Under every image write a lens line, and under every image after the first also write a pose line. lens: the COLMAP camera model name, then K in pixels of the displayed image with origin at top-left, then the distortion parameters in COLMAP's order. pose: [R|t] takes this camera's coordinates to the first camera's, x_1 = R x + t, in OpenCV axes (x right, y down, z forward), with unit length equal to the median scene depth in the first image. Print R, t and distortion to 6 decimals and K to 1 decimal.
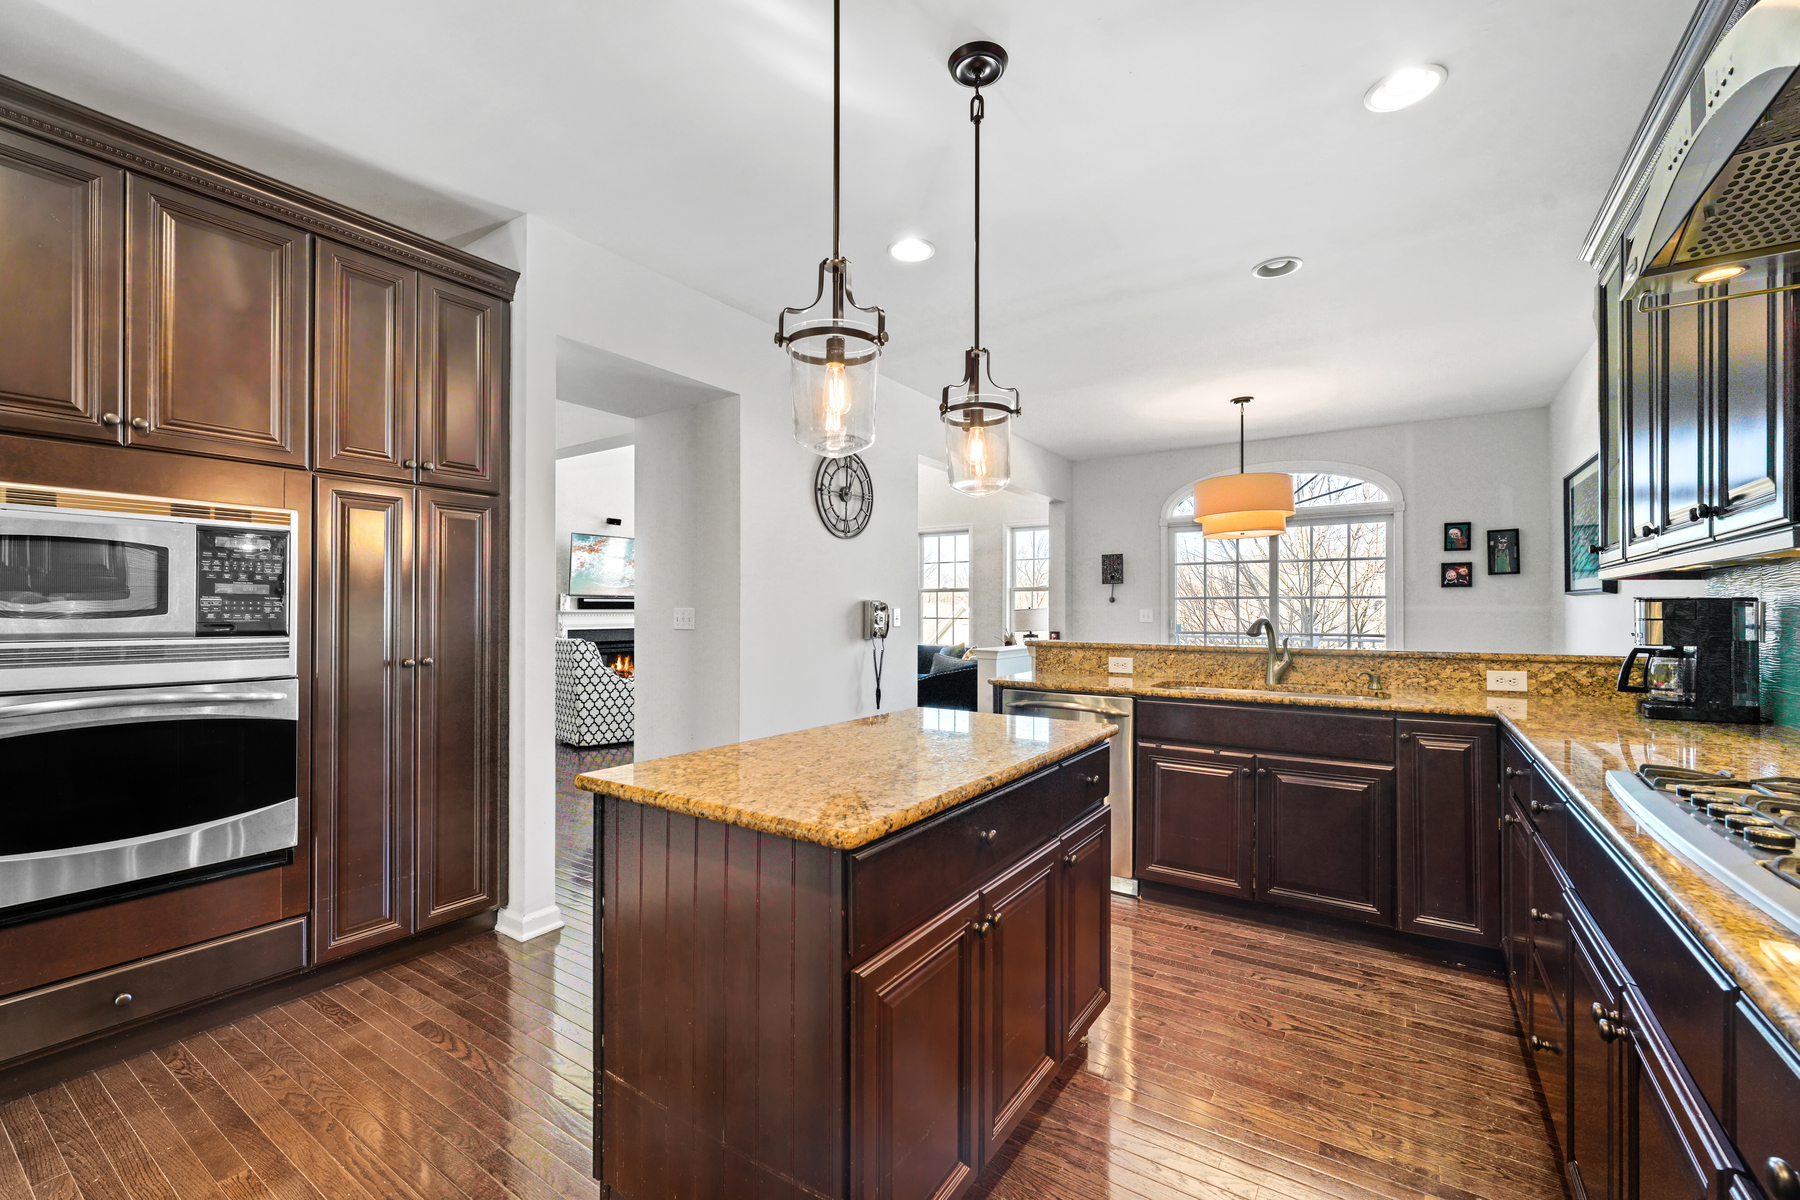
lens RADIAL K [[746.5, 0, 913.7], [0, 746.5, 597.4], [0, 0, 1]] dist [-0.001183, 0.000079]
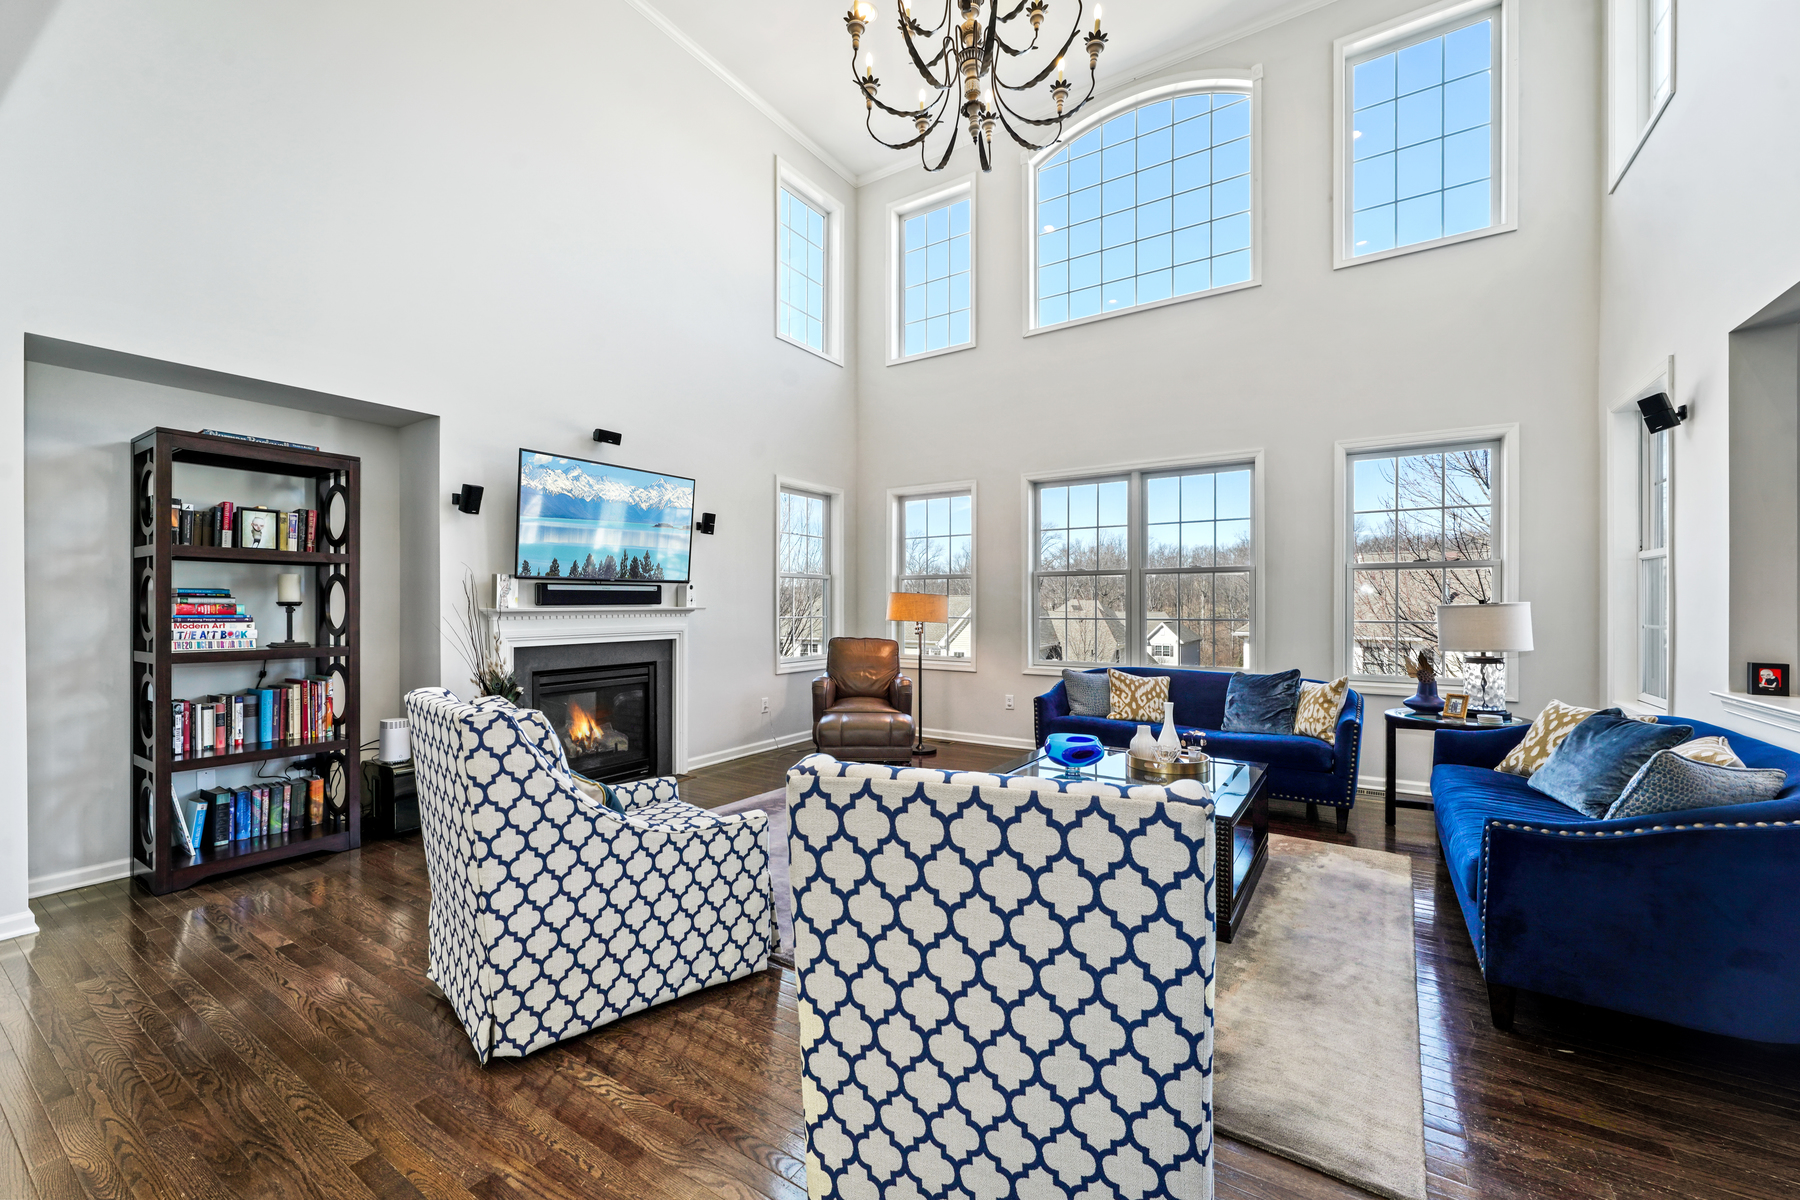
lens RADIAL K [[723.0, 0, 921.3], [0, 723.0, 602.6], [0, 0, 1]] dist [-0.000755, 0.000624]
pose [[0.999885, -0.002435, 0.014973, -0.206493], [0.002120, 0.999778, 0.020971, 0.004449], [-0.015020, -0.020937, 0.999668, 0.527531]]
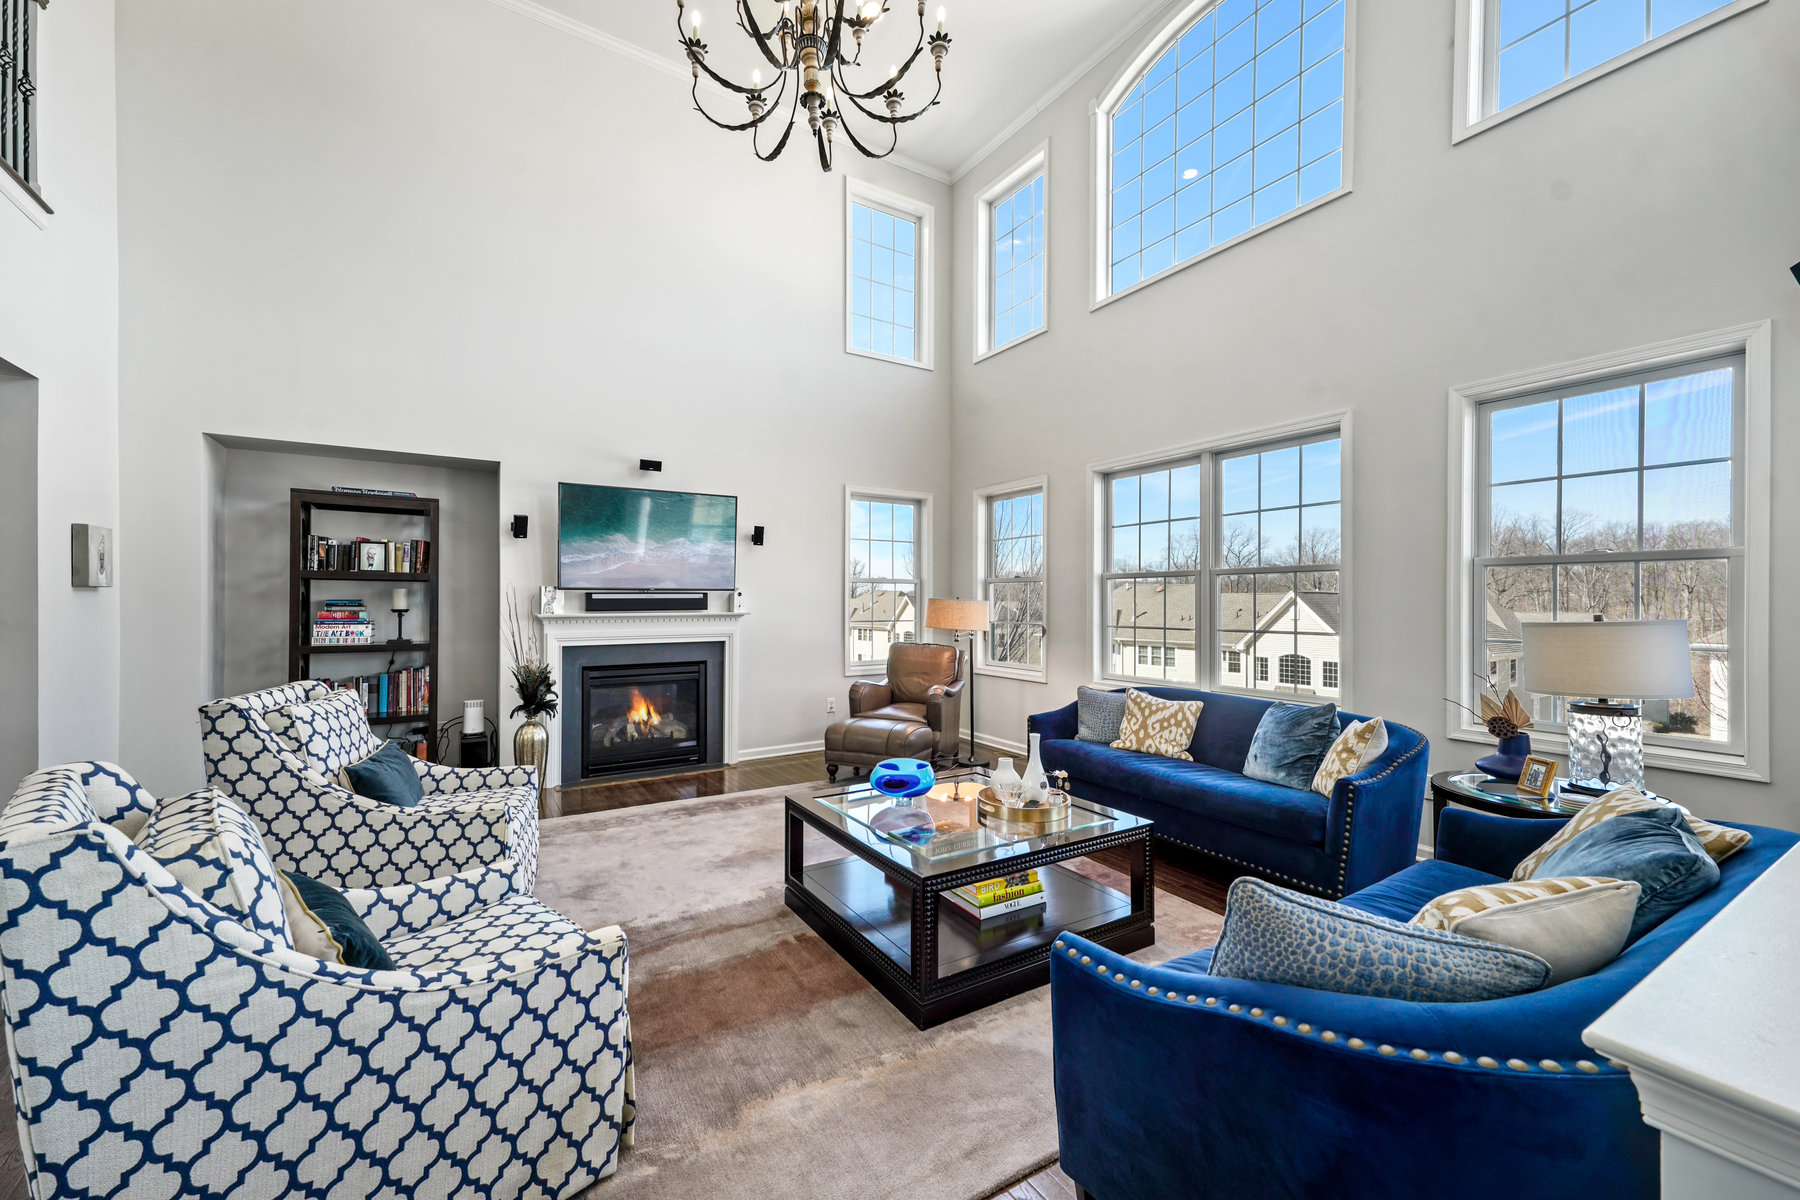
lens RADIAL K [[723.0, 0, 919.5], [0, 723.0, 597.5], [0, 0, 1]] dist [-0.000755, 0.000624]
pose [[0.914981, -0.002784, -0.403487, 0.023796], [0.010450, 0.999804, 0.016801, -0.002209], [0.403361, -0.019589, 0.914831, 0.594152]]
